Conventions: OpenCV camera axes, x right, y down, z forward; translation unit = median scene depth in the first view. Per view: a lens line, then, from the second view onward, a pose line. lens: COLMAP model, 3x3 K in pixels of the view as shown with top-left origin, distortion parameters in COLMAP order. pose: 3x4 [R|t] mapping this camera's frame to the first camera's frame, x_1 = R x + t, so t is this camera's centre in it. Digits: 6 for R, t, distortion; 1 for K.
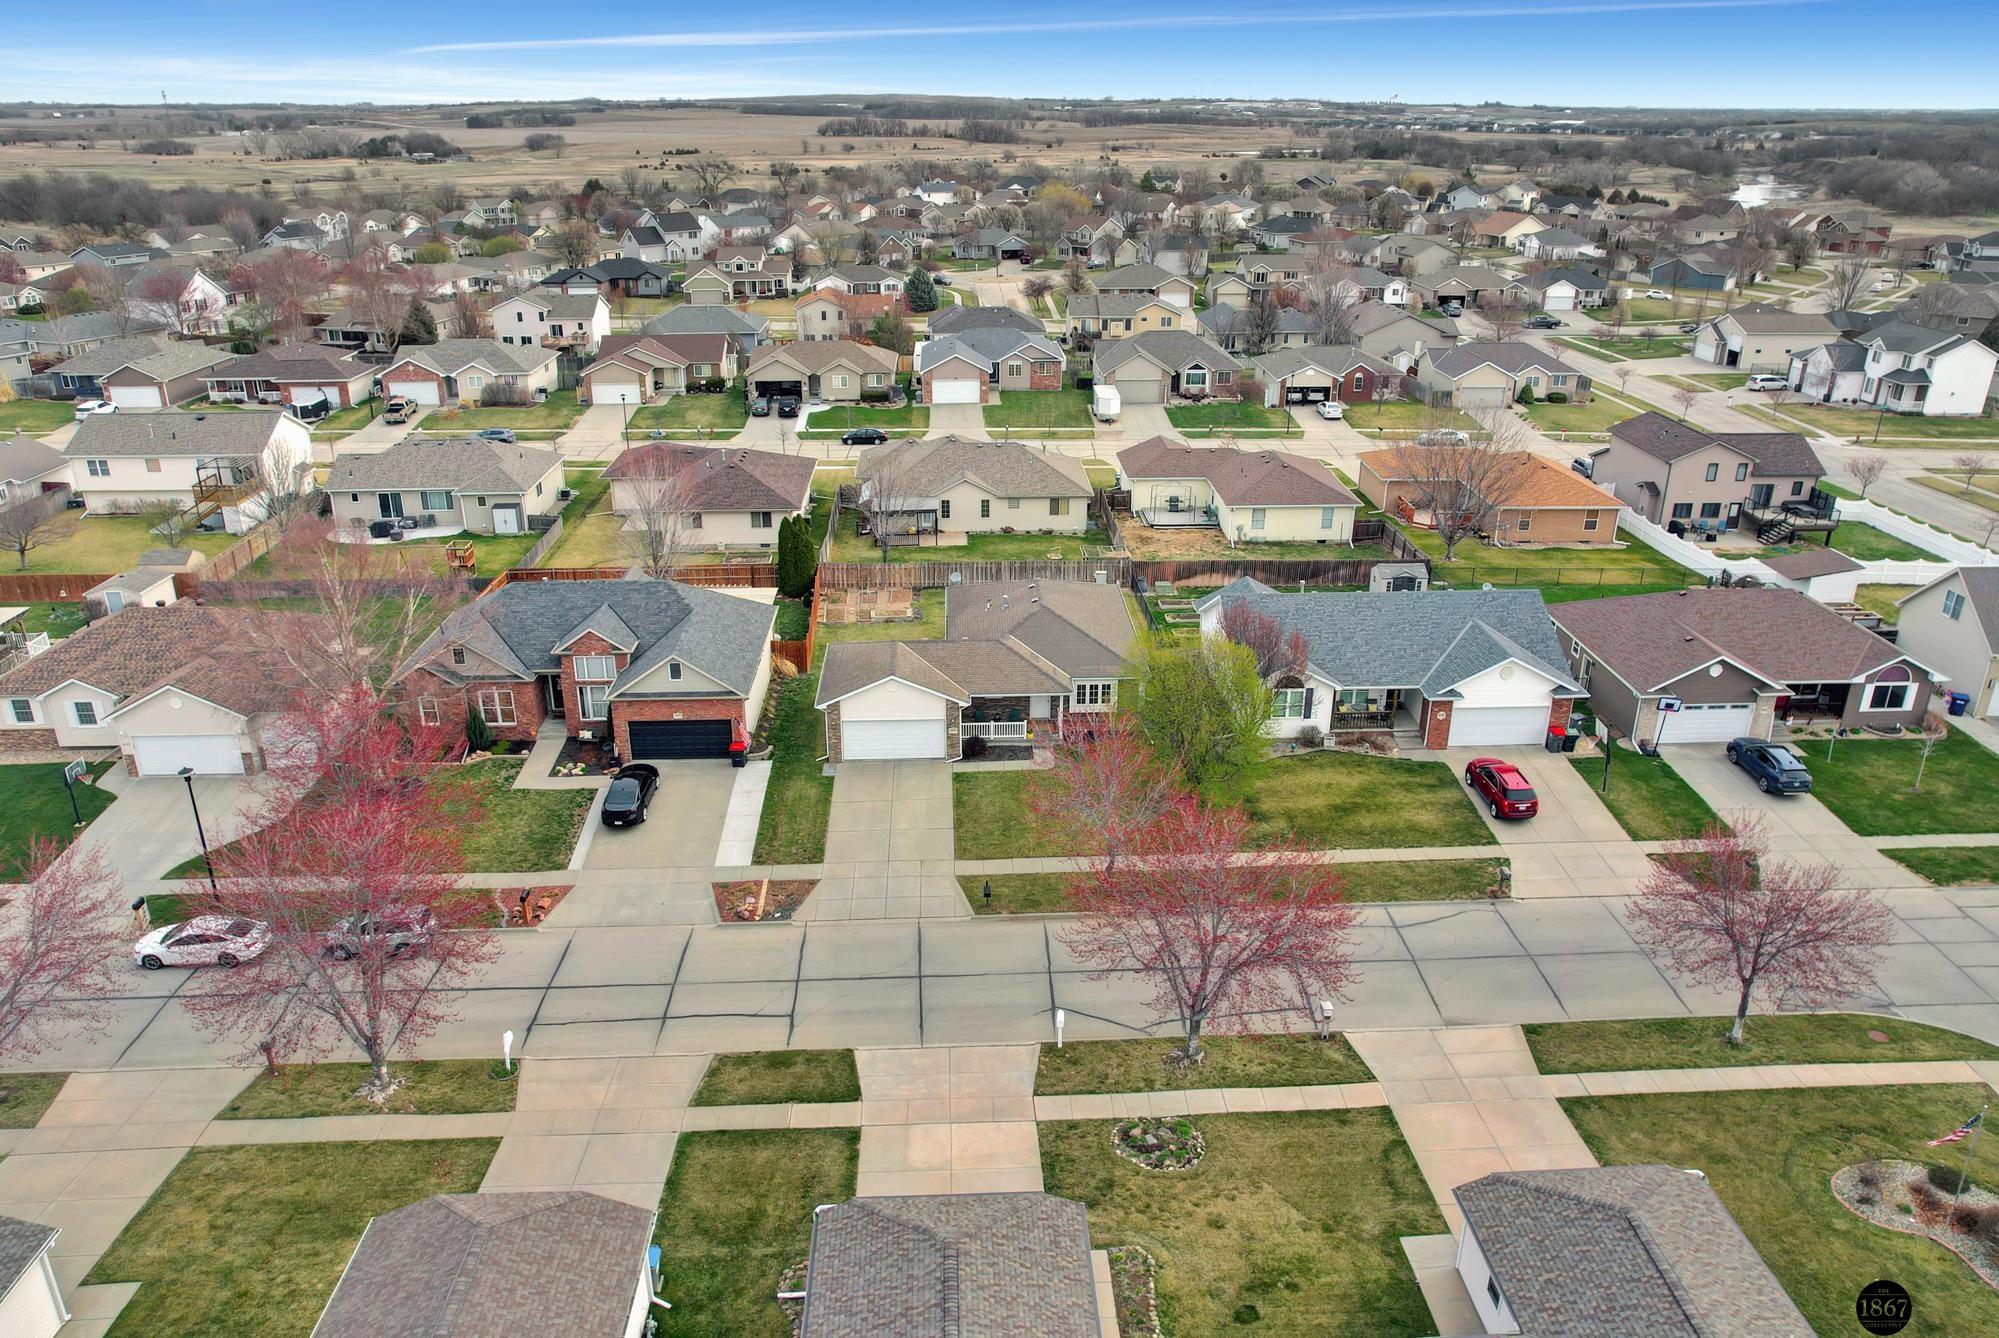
lens RADIAL K [[1454.4, 0, 999.5], [0, 1454.4, 669.0], [0, 0, 1]] dist [-0.059636, 0.005976]
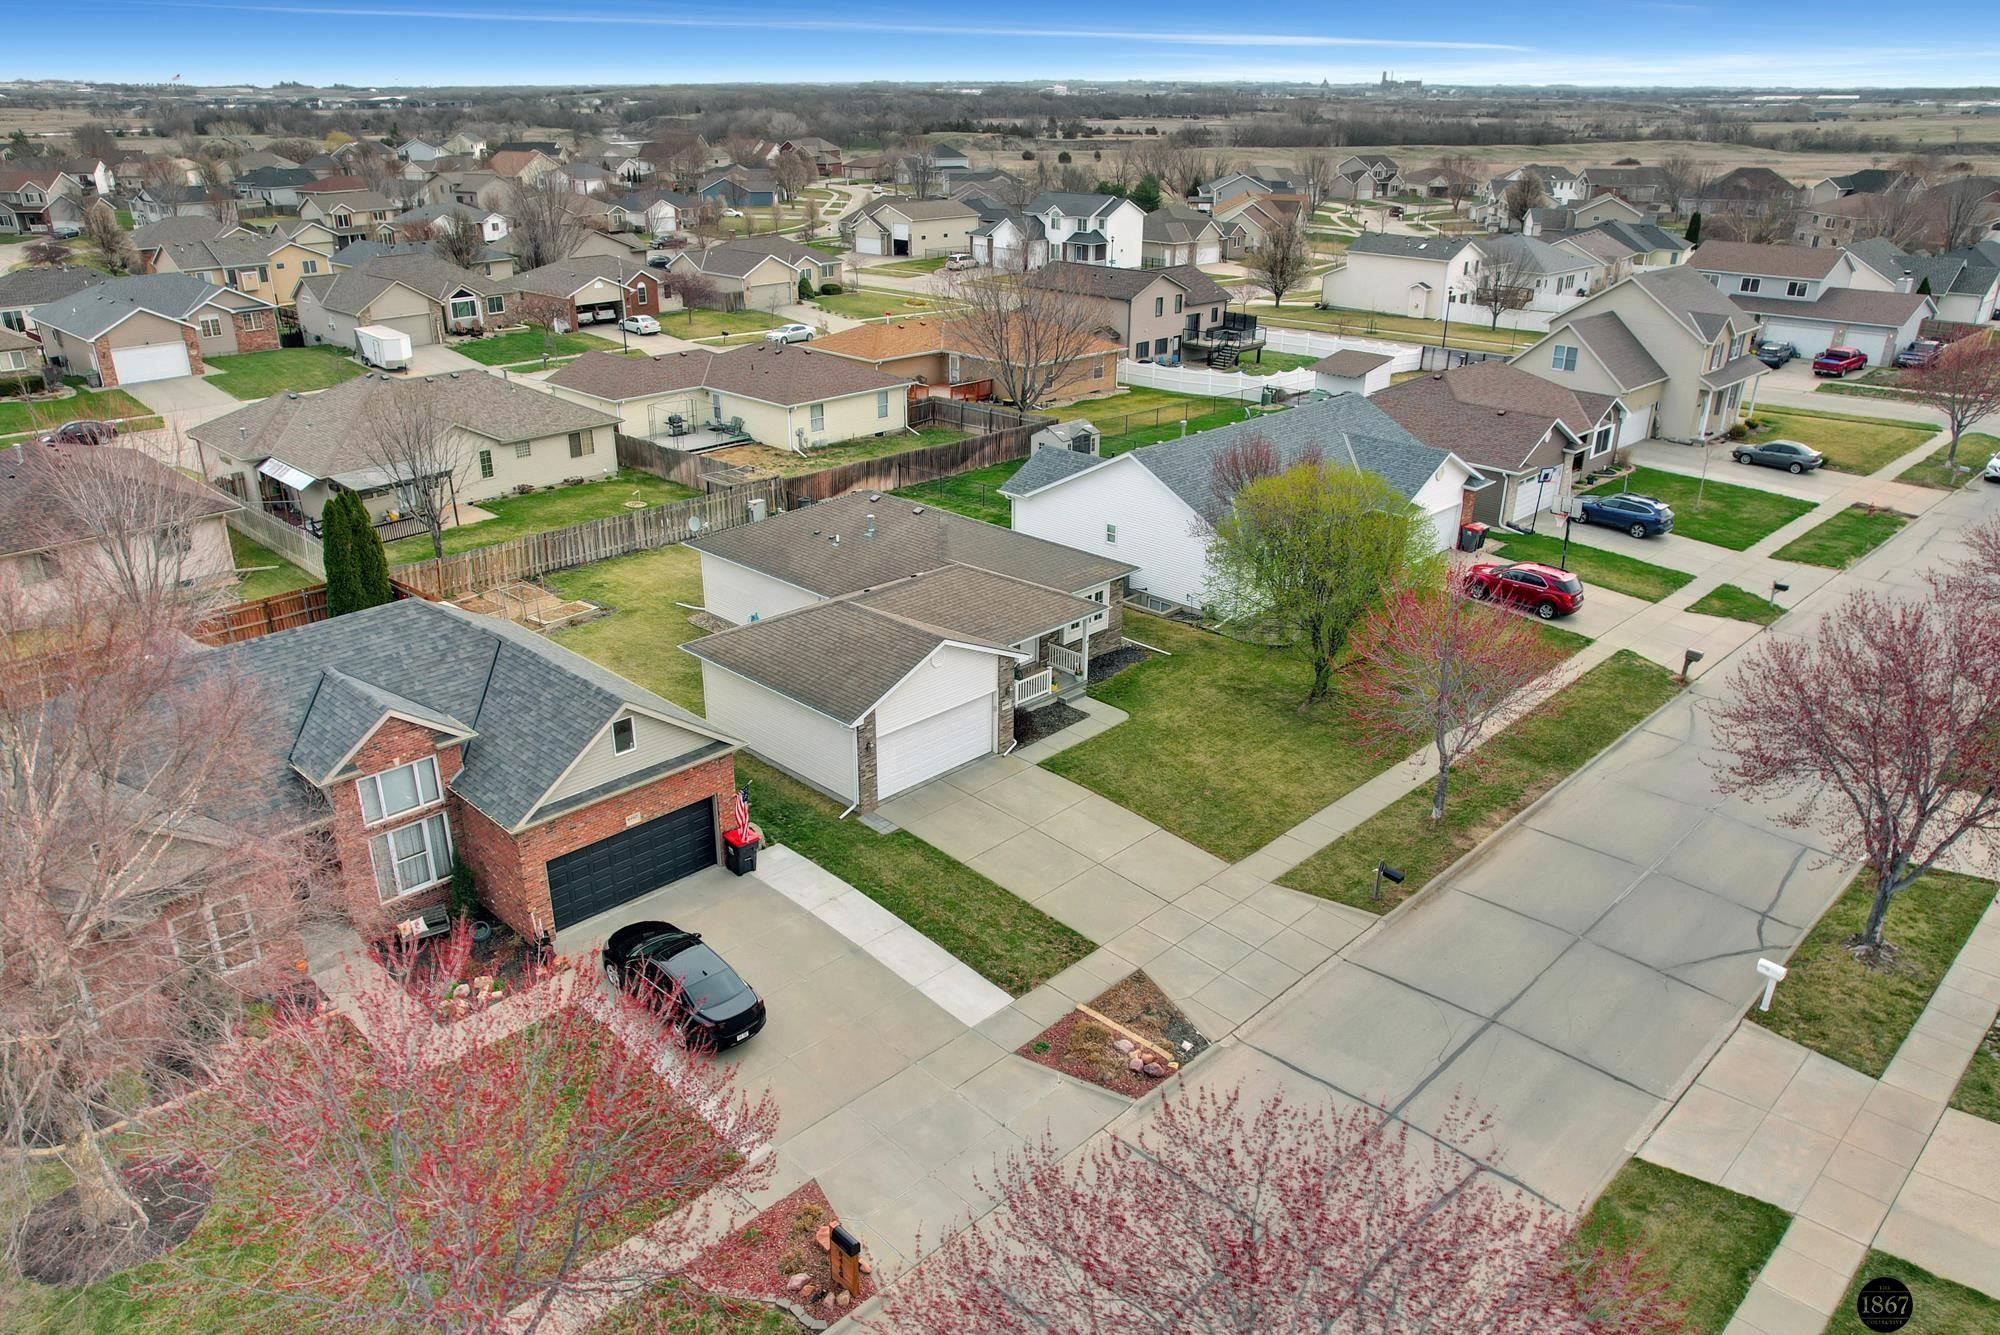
lens RADIAL K [[1455.1, 0, 1000.0], [0, 1455.1, 667.5], [0, 0, 1]] dist [-0.059636, 0.005976]
pose [[0.722726, -0.254805, 0.642450, -0.294555], [0.250789, 0.962887, 0.099769, -0.025582], [-0.644028, 0.089013, 0.759805, 0.339242]]
